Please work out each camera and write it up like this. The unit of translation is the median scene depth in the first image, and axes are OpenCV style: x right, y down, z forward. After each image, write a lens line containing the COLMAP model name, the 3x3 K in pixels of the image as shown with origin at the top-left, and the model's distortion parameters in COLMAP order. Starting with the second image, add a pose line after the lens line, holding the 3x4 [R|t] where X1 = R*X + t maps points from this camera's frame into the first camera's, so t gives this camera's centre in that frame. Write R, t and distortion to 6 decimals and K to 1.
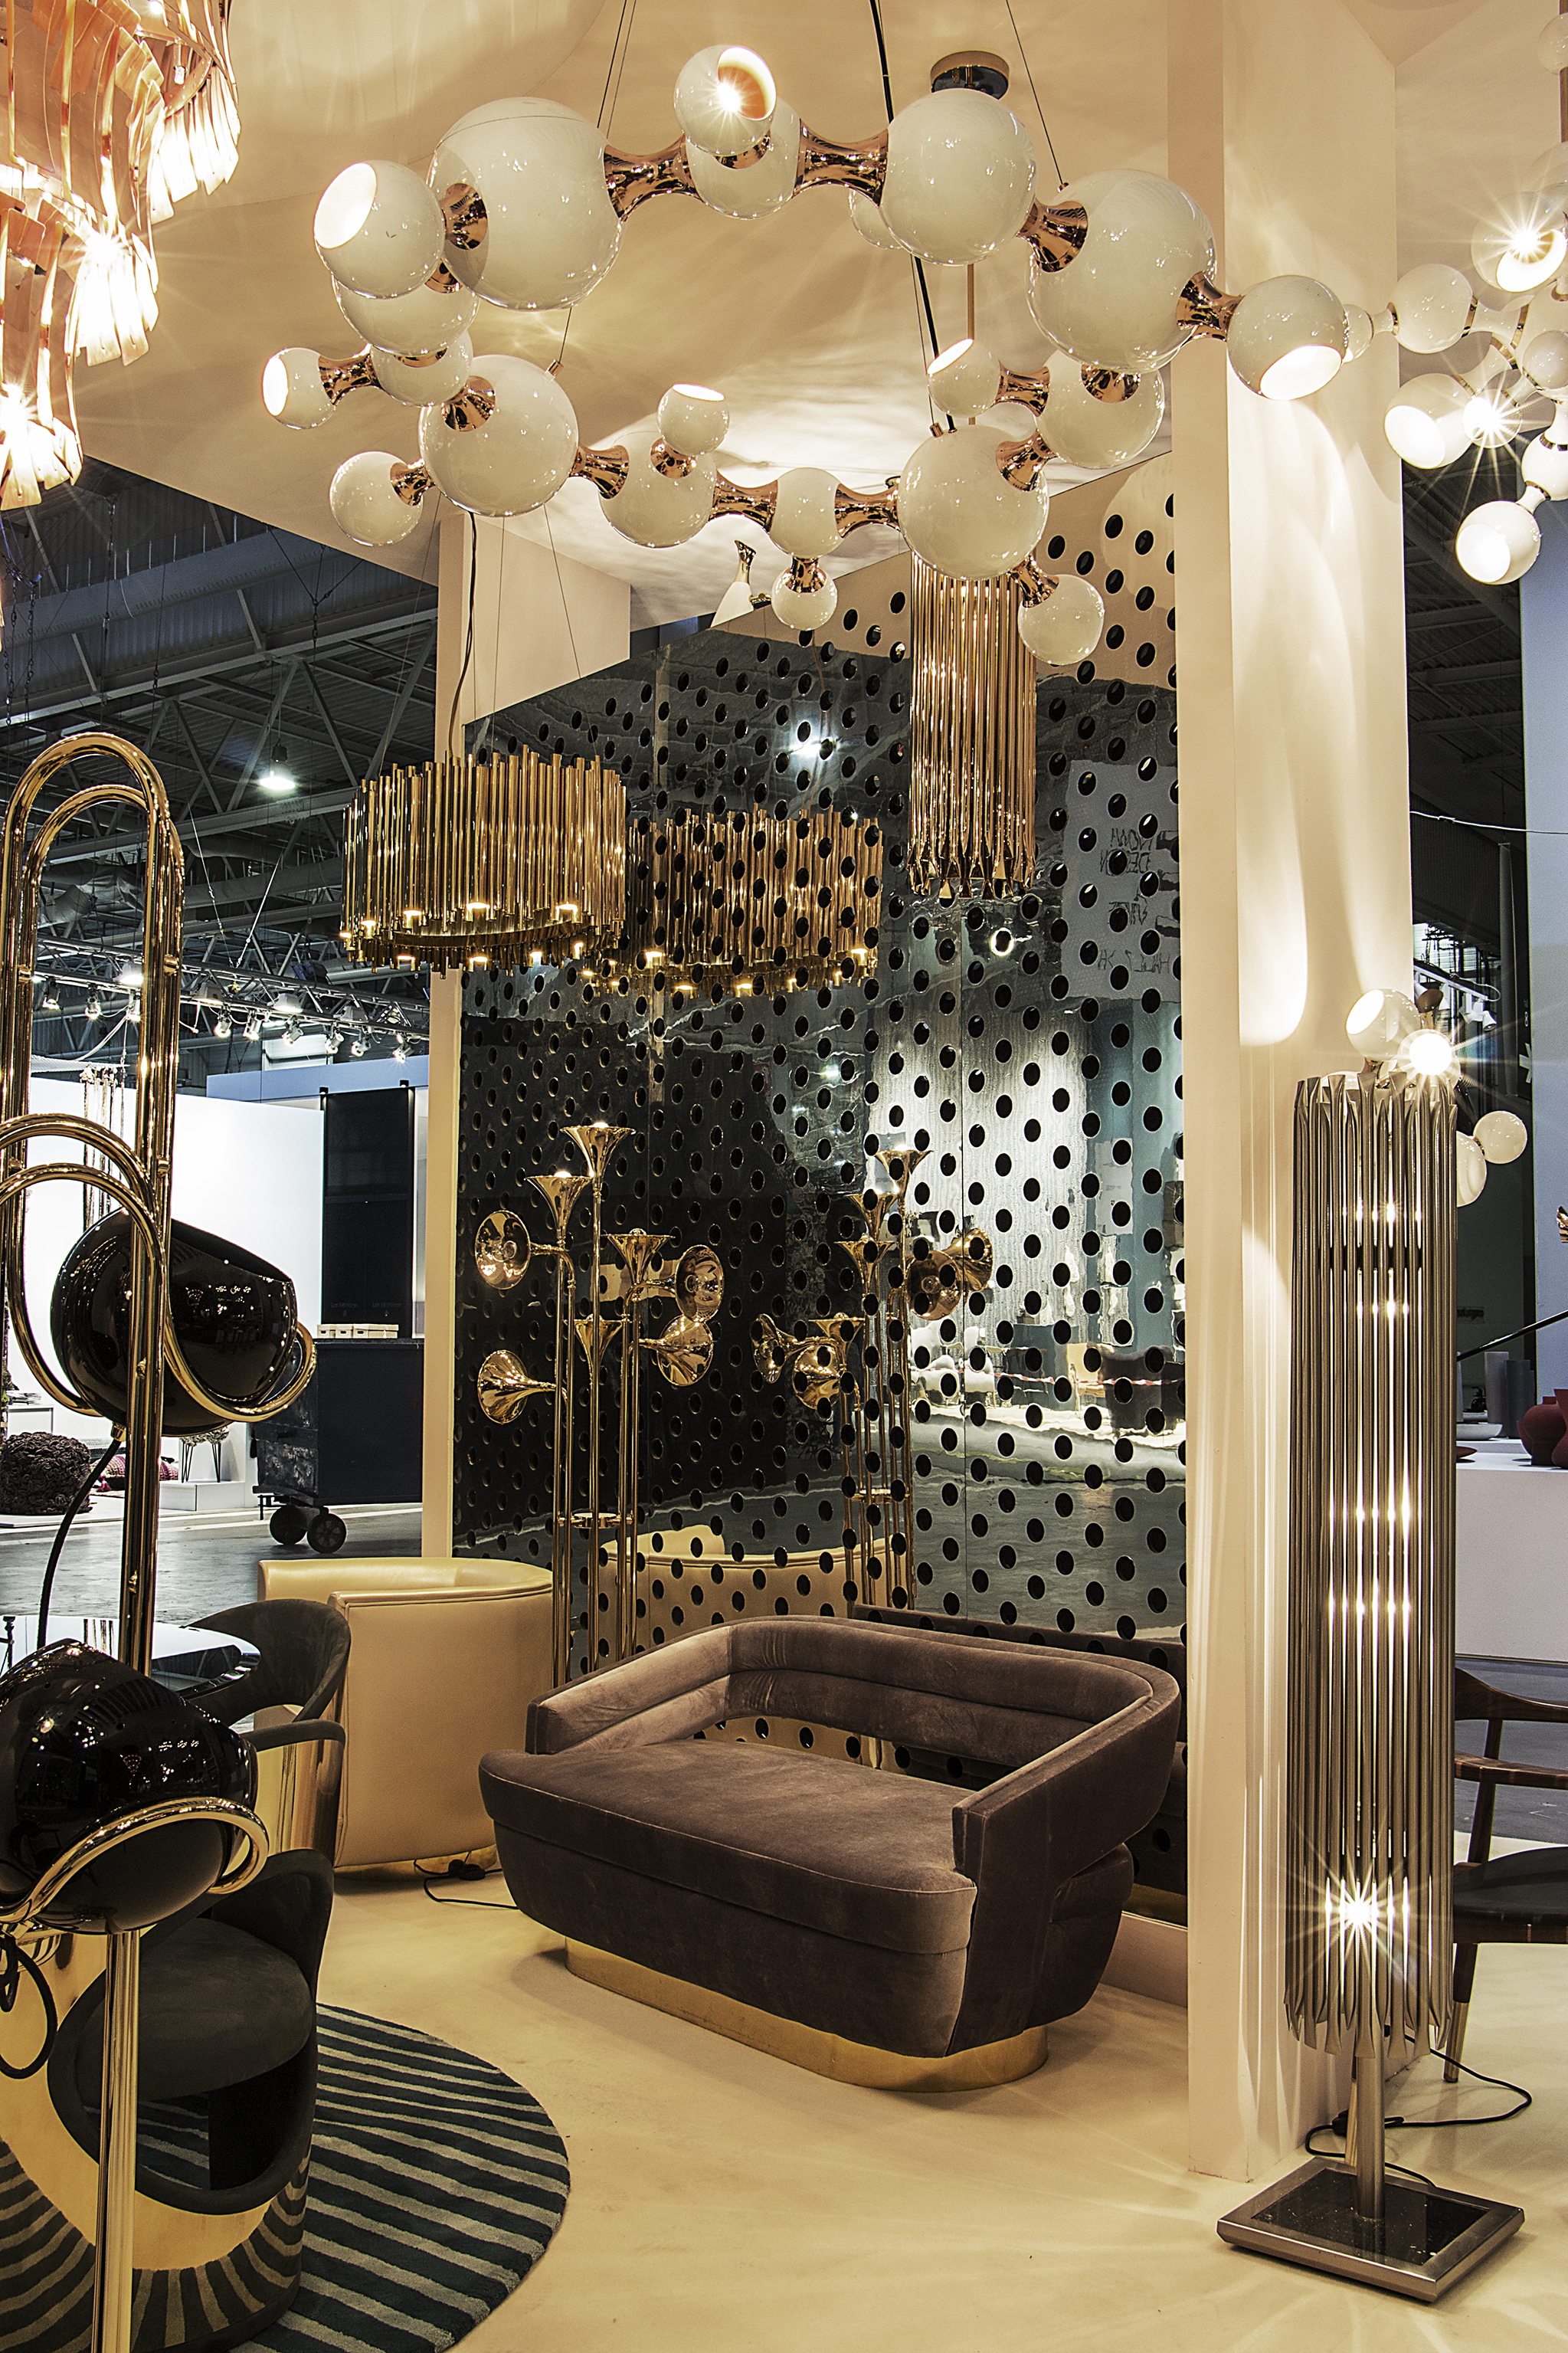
lens RADIAL K [[2307.1, 0, 786.2], [0, 2307.1, 1179.7], [0, 0, 1]] dist [-0.051345, 0.000000]
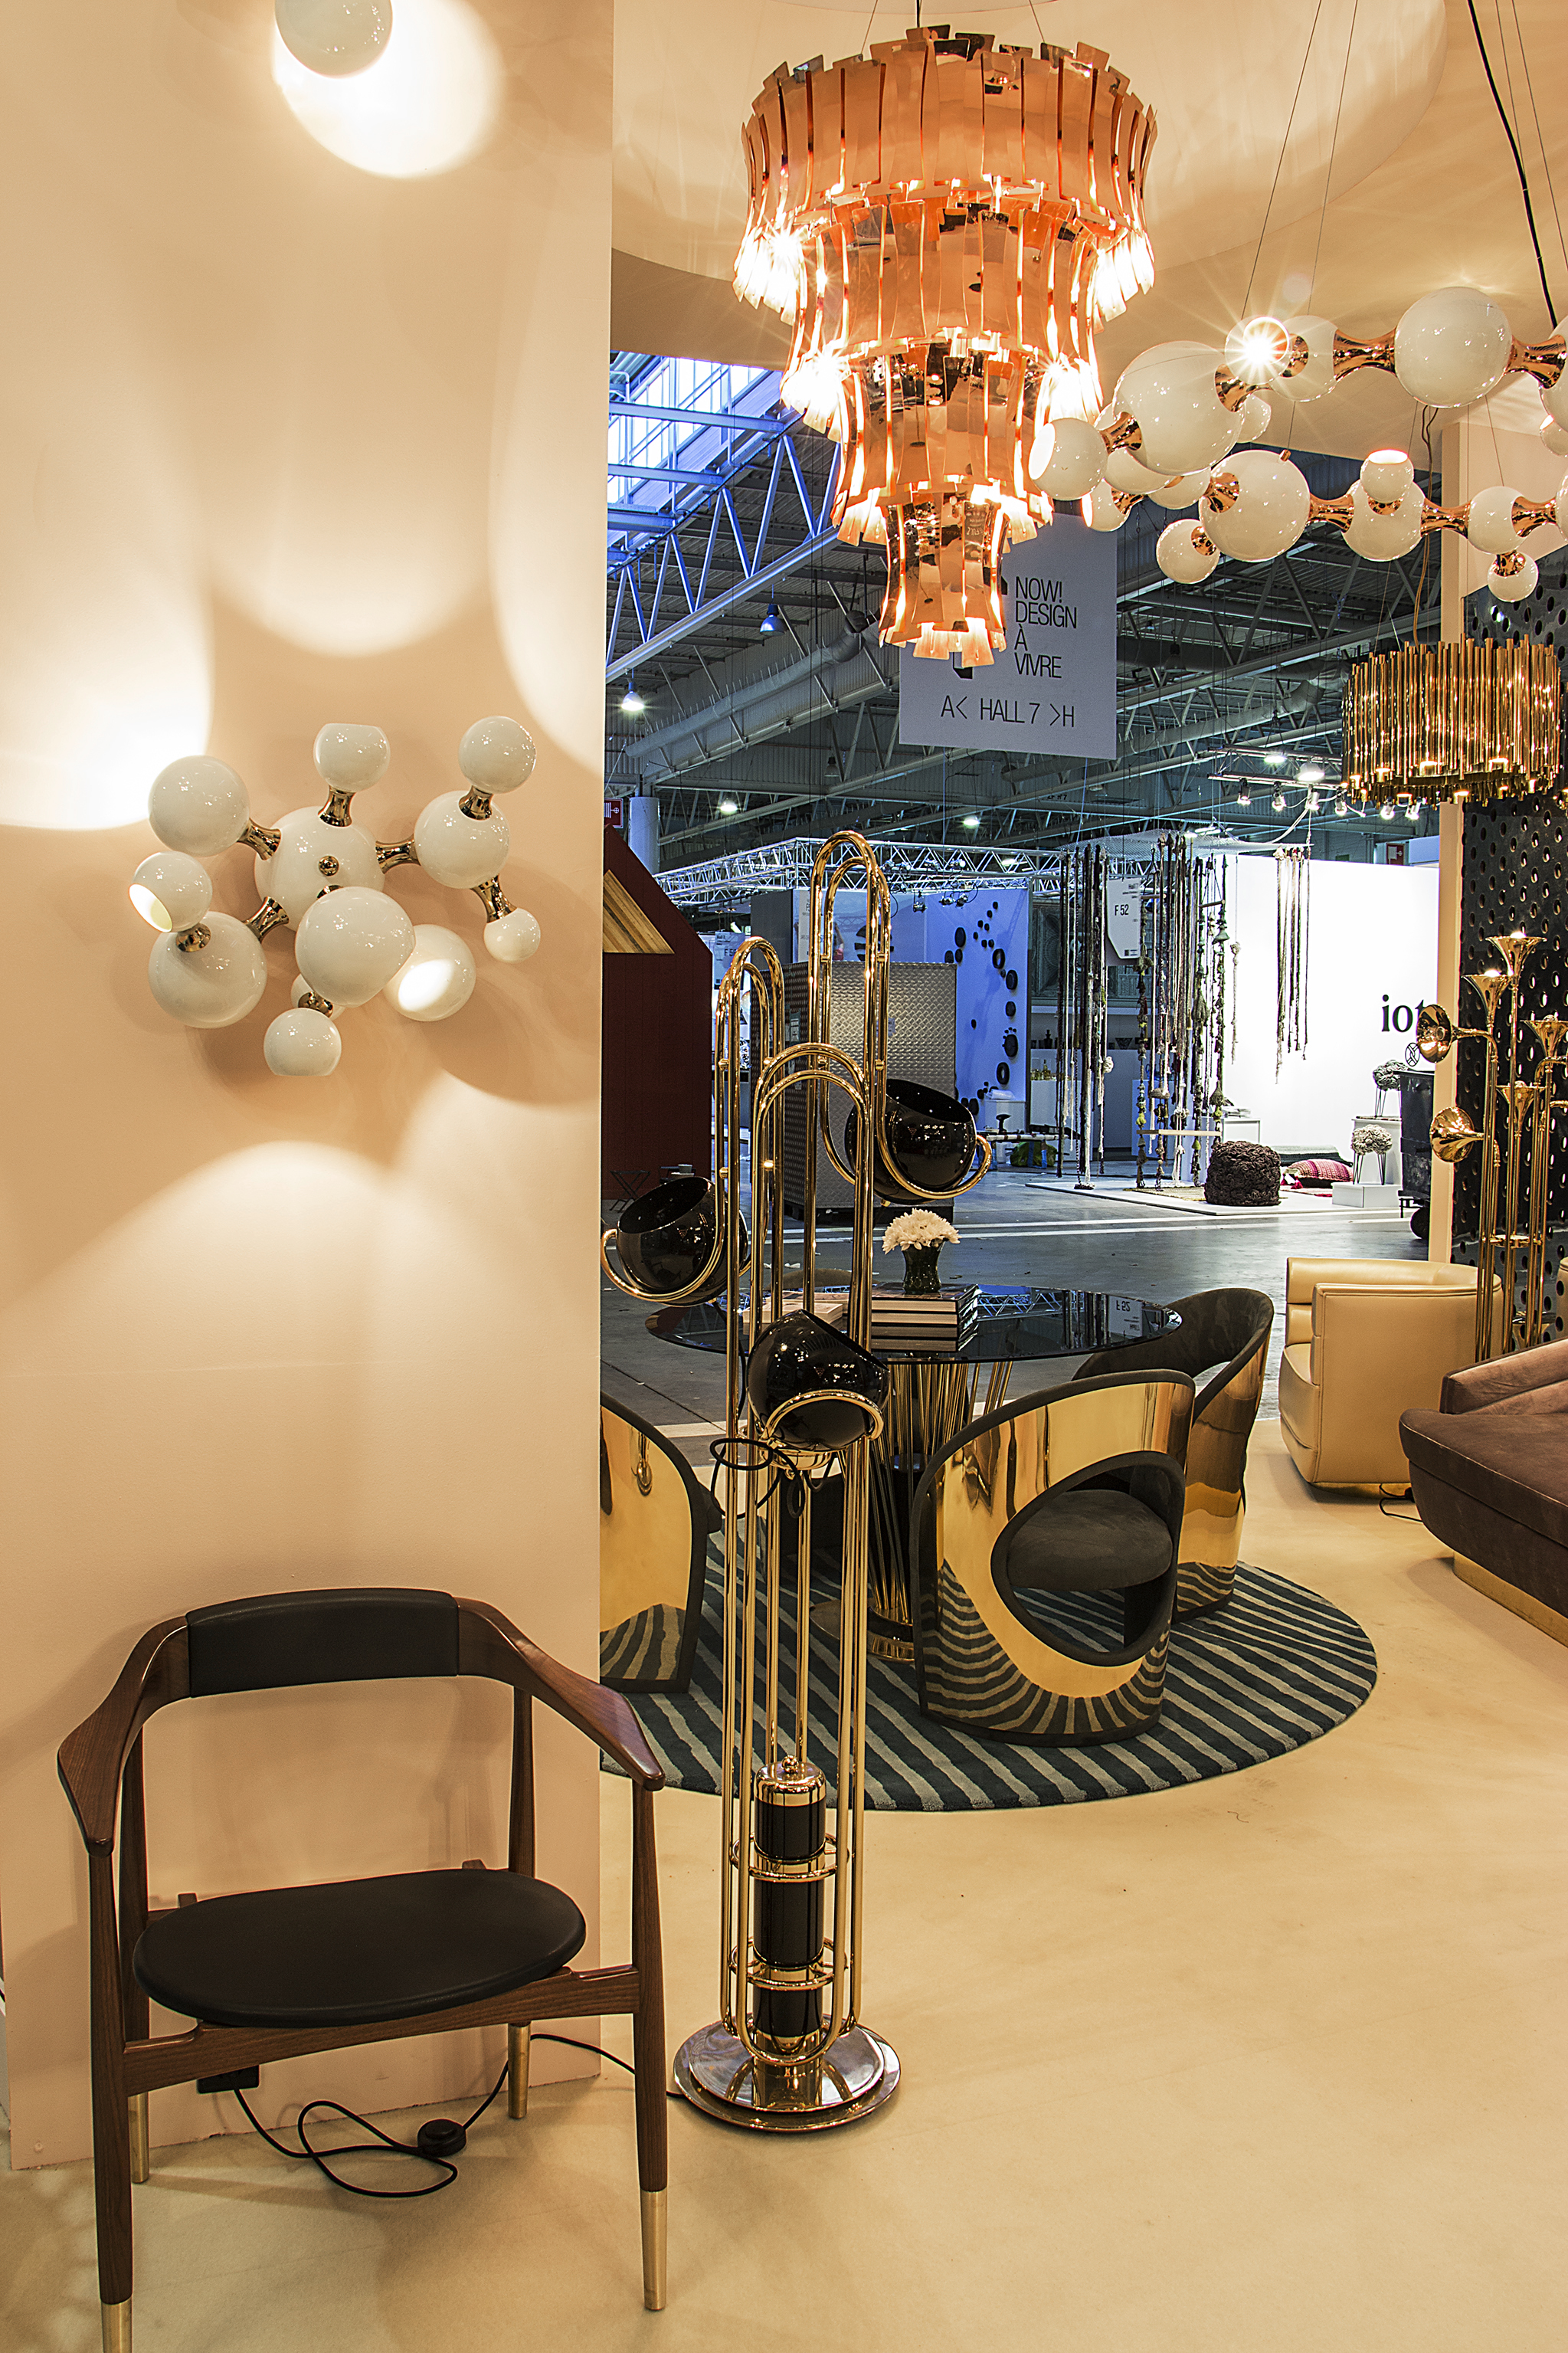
lens RADIAL K [[2002.8, 0, 786.8], [0, 2002.8, 1176.7], [0, 0, 1]] dist [-0.145944, 0.089567]
pose [[0.834963, 0.040560, -0.548809, 0.237647], [0.033130, 0.991766, 0.123701, -0.050341], [0.549308, -0.121468, 0.826745, -0.170931]]
